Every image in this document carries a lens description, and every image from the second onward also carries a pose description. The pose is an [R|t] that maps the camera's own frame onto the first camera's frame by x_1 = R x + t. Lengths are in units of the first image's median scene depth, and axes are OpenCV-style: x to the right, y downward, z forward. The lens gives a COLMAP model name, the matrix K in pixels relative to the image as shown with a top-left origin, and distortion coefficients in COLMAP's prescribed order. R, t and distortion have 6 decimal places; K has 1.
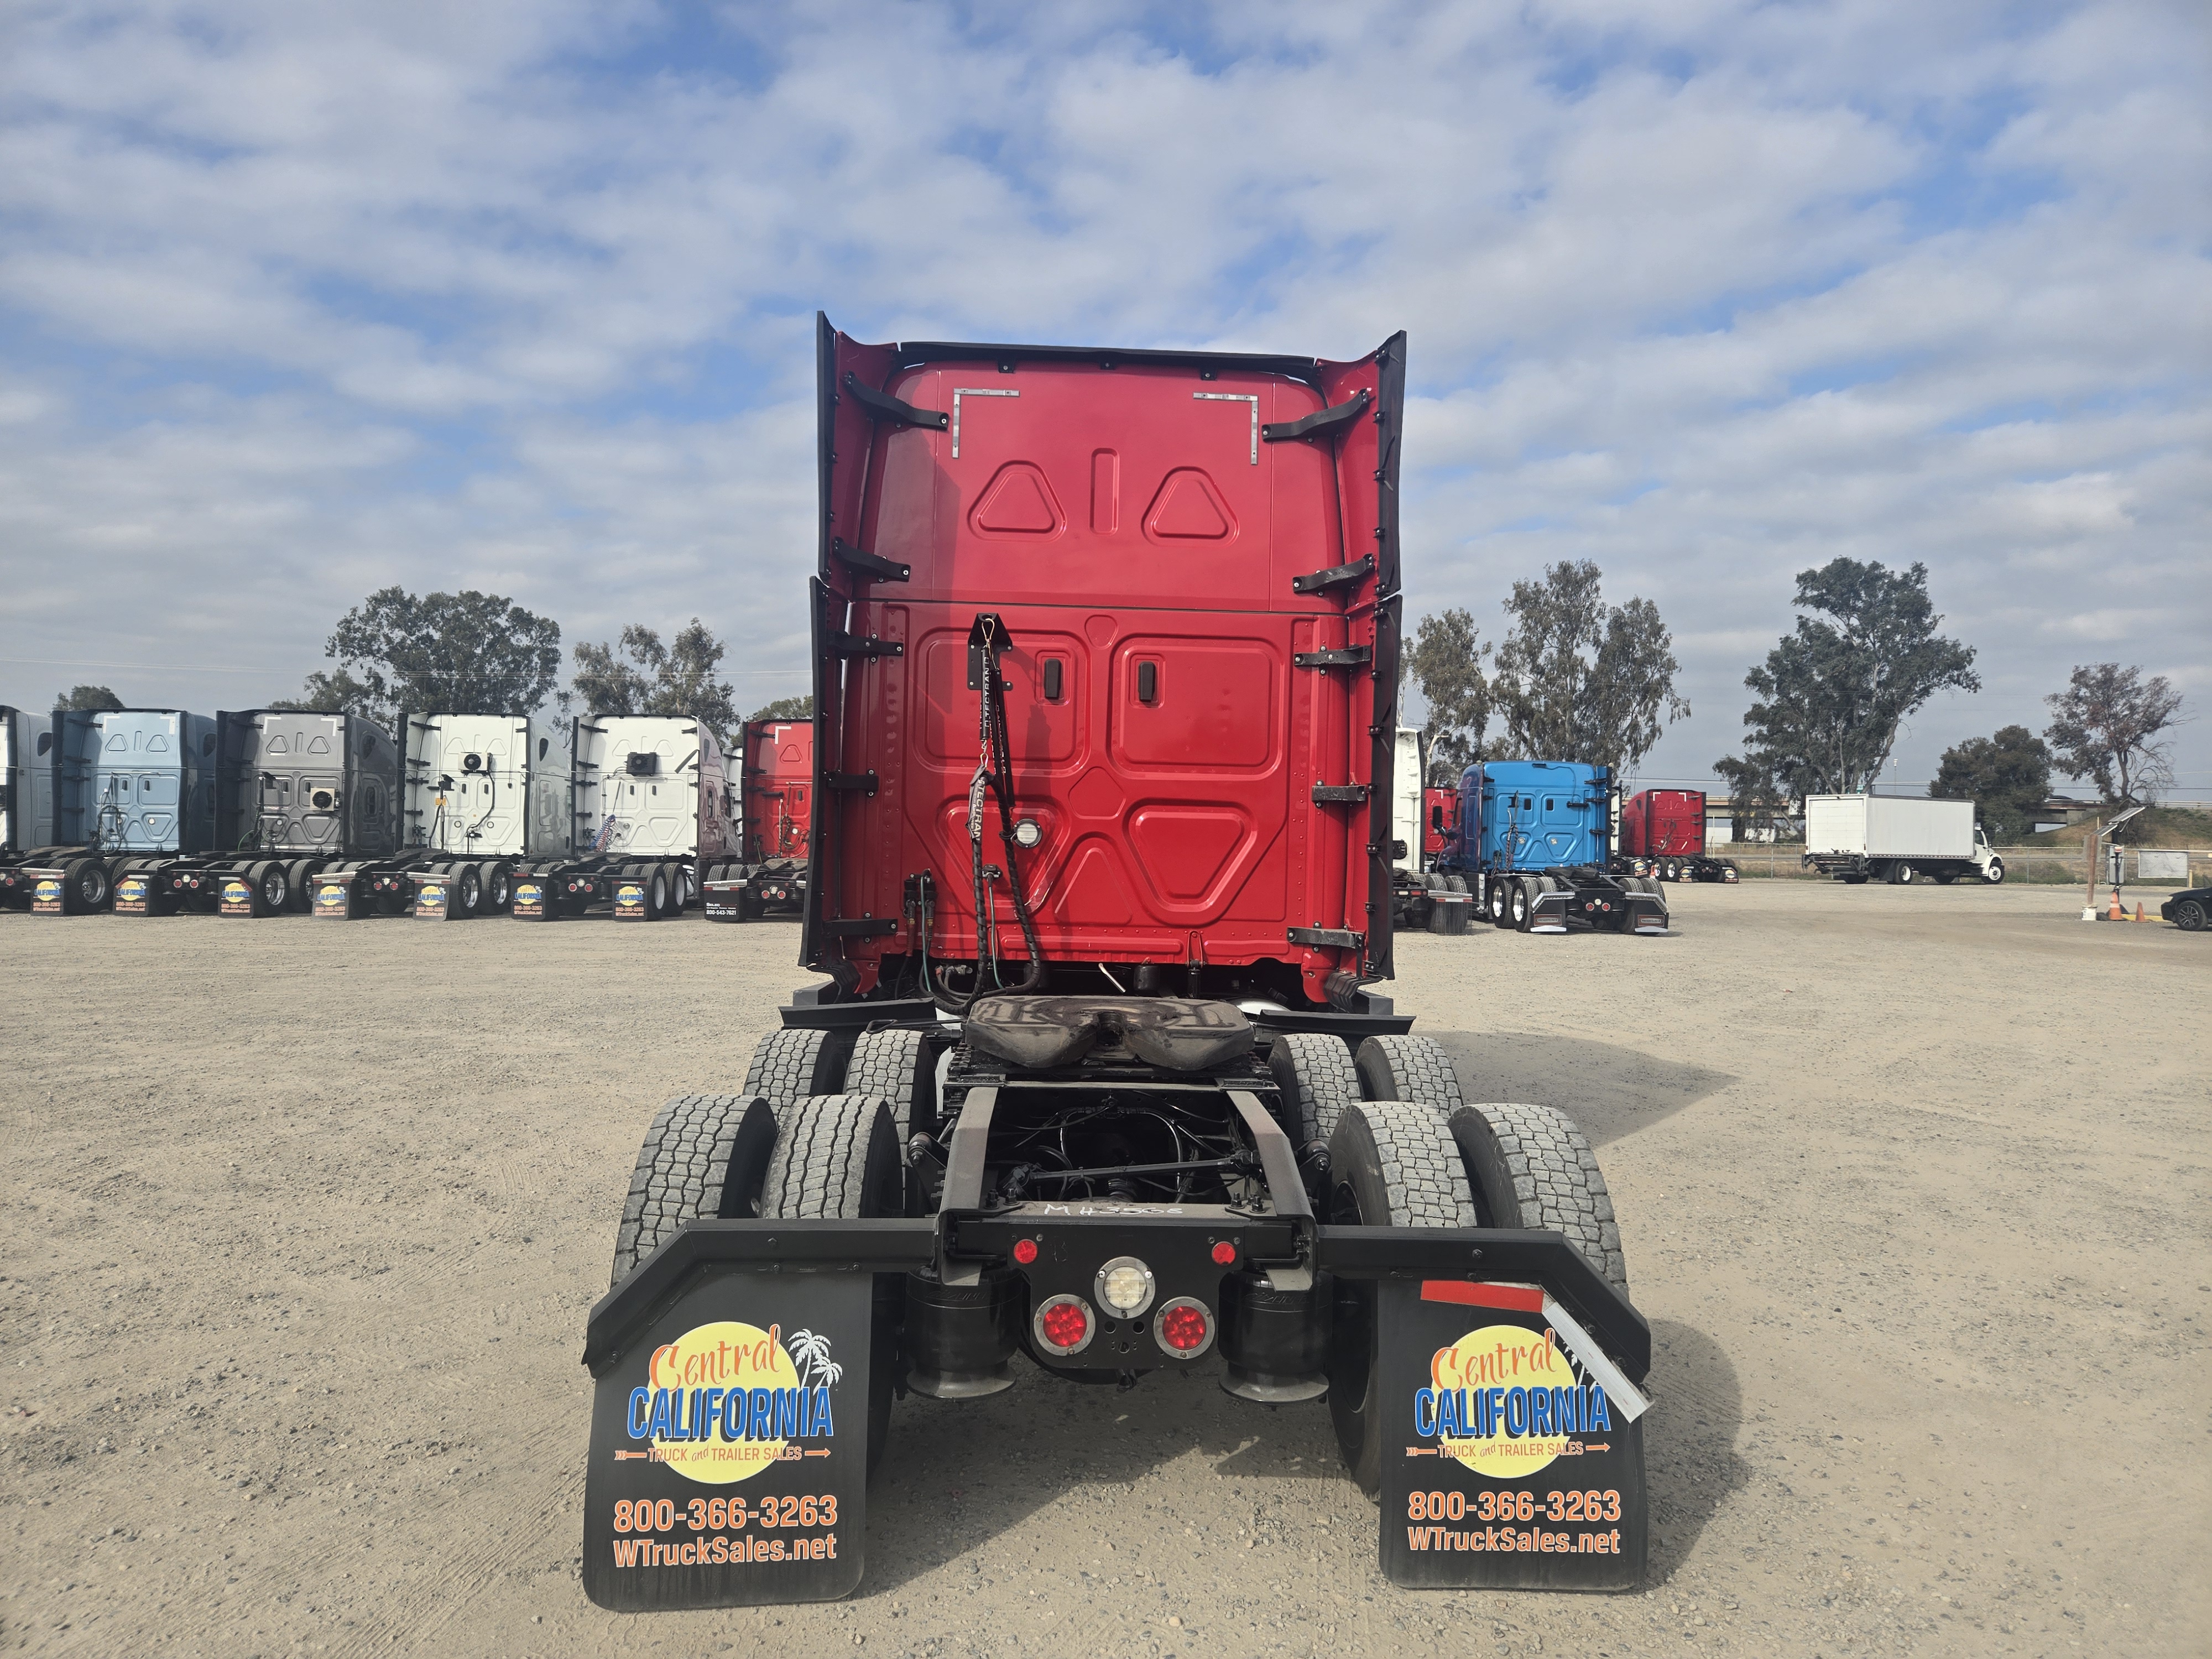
lens RADIAL K [[1463.6, 0, 1031.1], [0, 1463.6, 753.3], [0, 0, 1]] dist [0.053624, -0.035648]
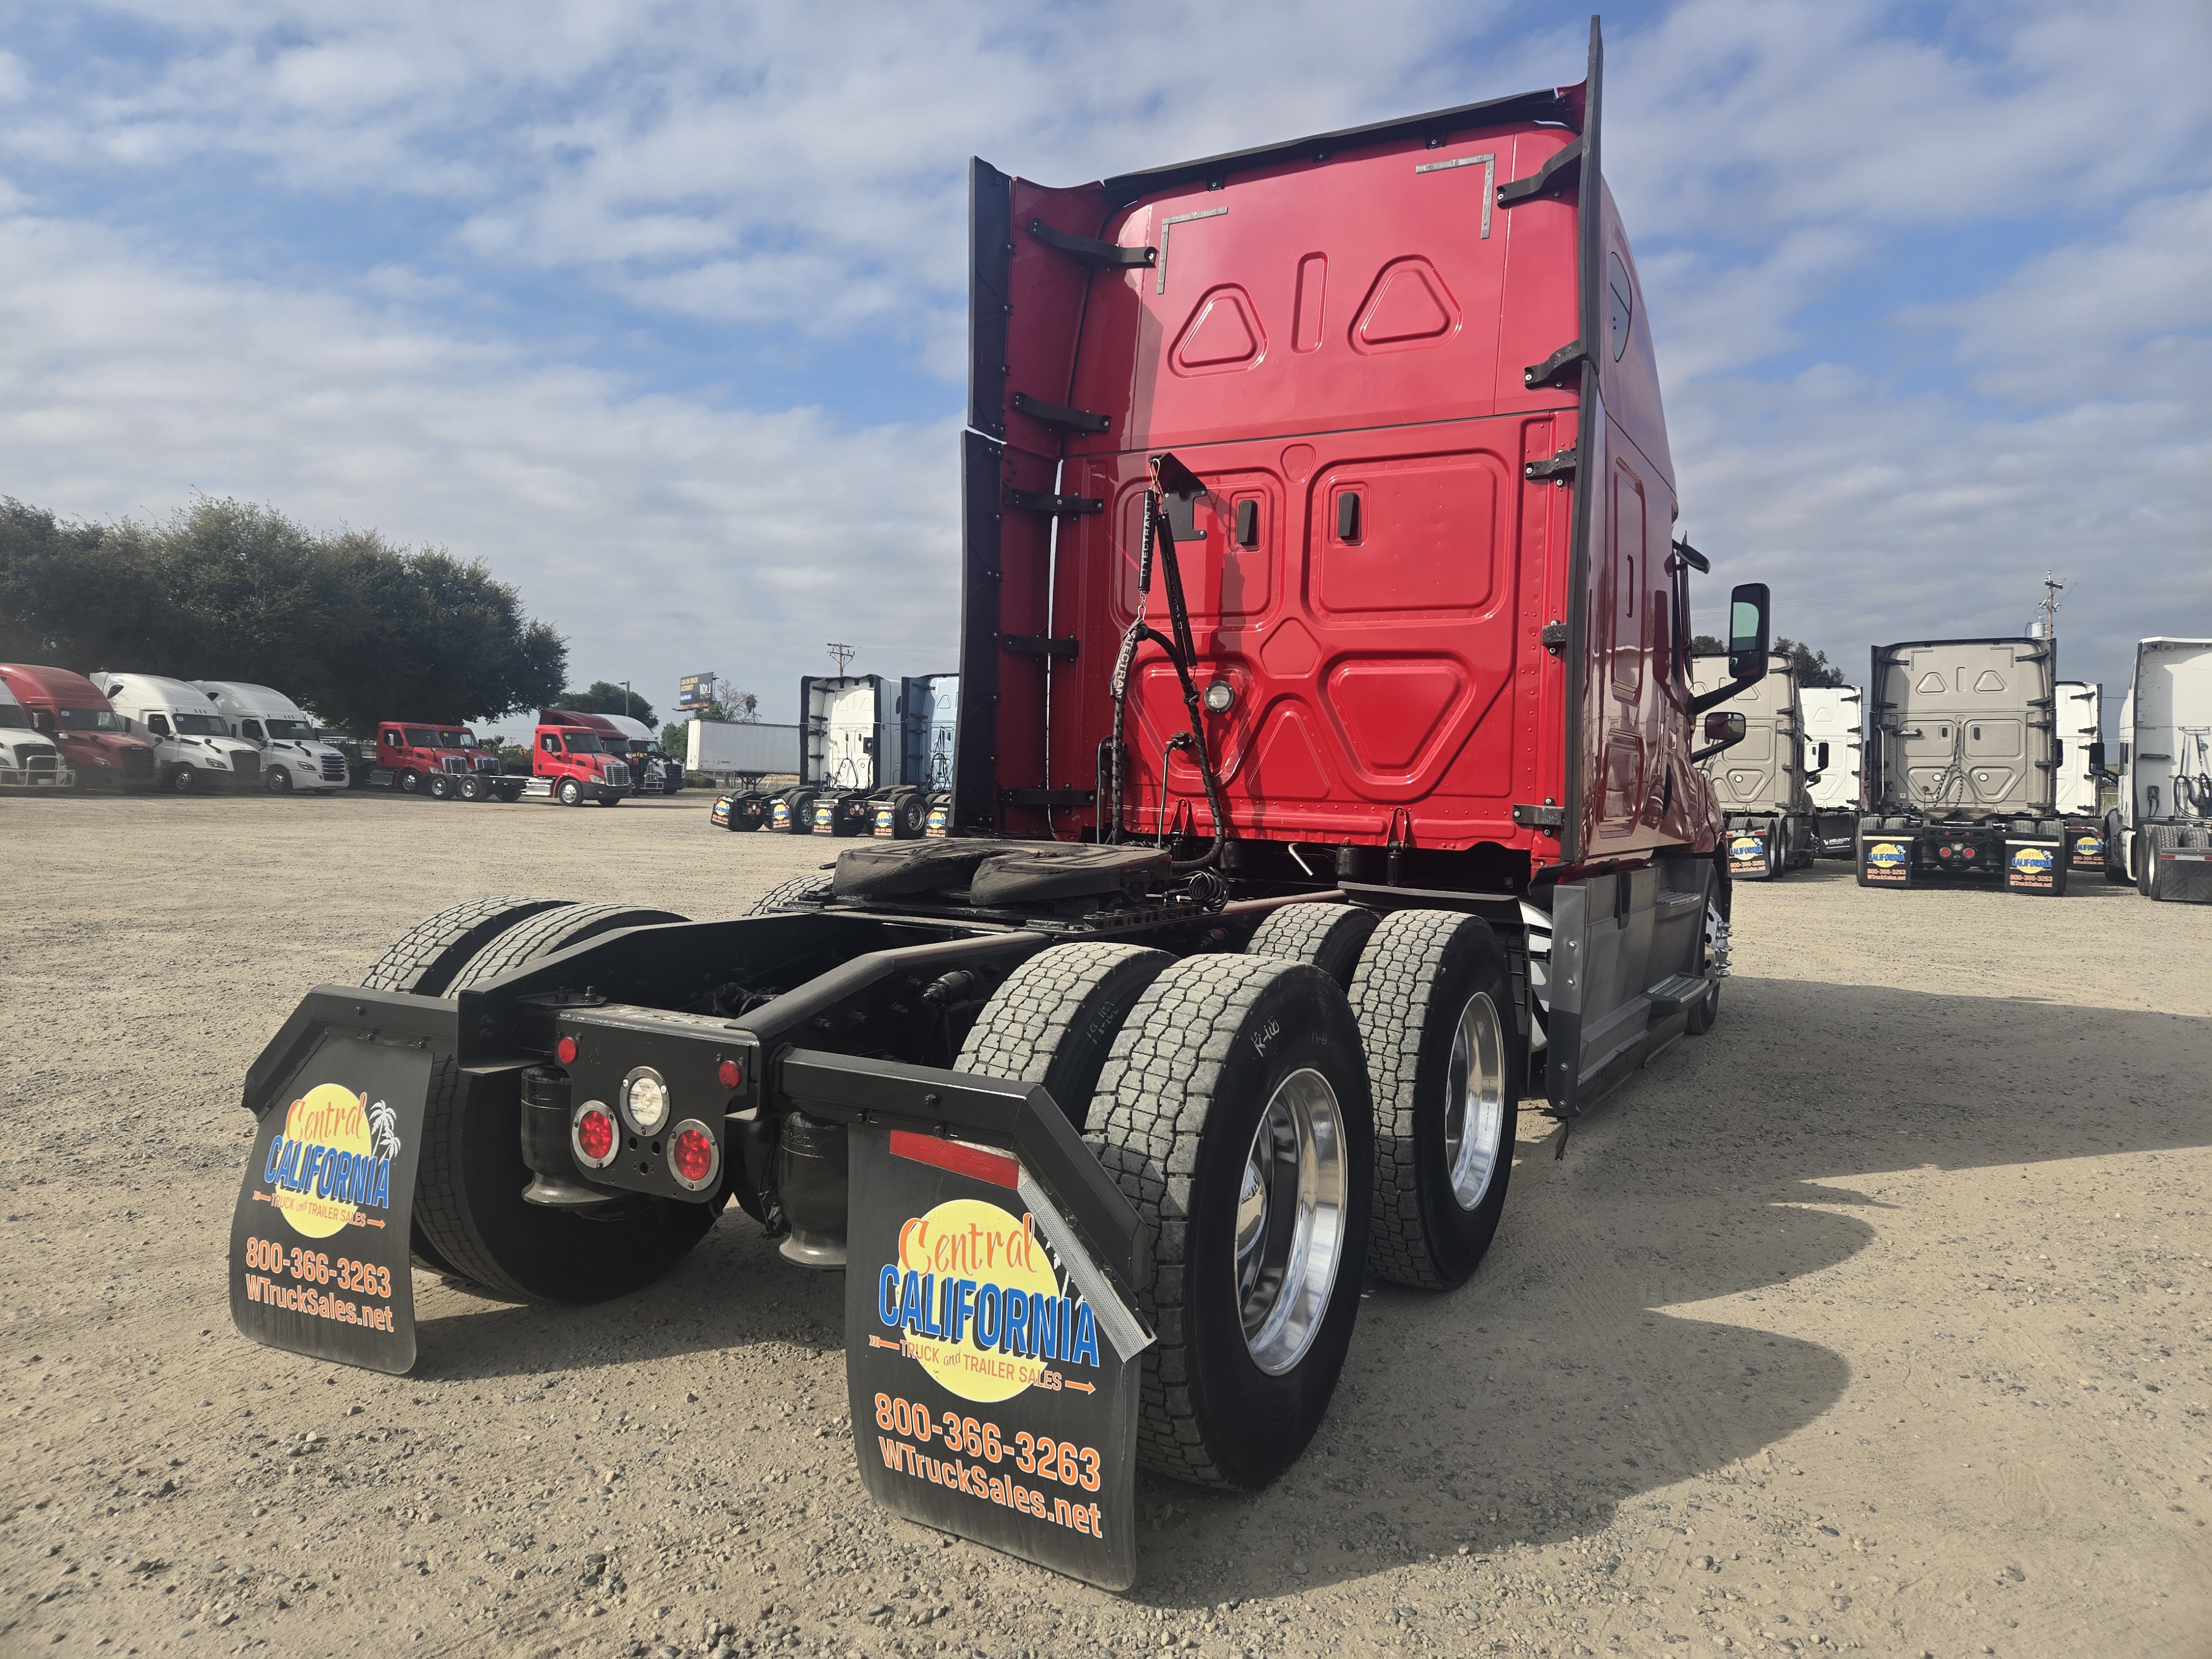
lens RADIAL K [[1463.6, 0, 1132.7], [0, 1463.6, 723.7], [0, 0, 1]] dist [0.053624, -0.035648]
pose [[0.858135, -0.018864, -0.513077, 0.780894], [0.017338, 0.999820, -0.007762, 0.147311], [0.513131, -0.002235, 0.858307, 0.388554]]
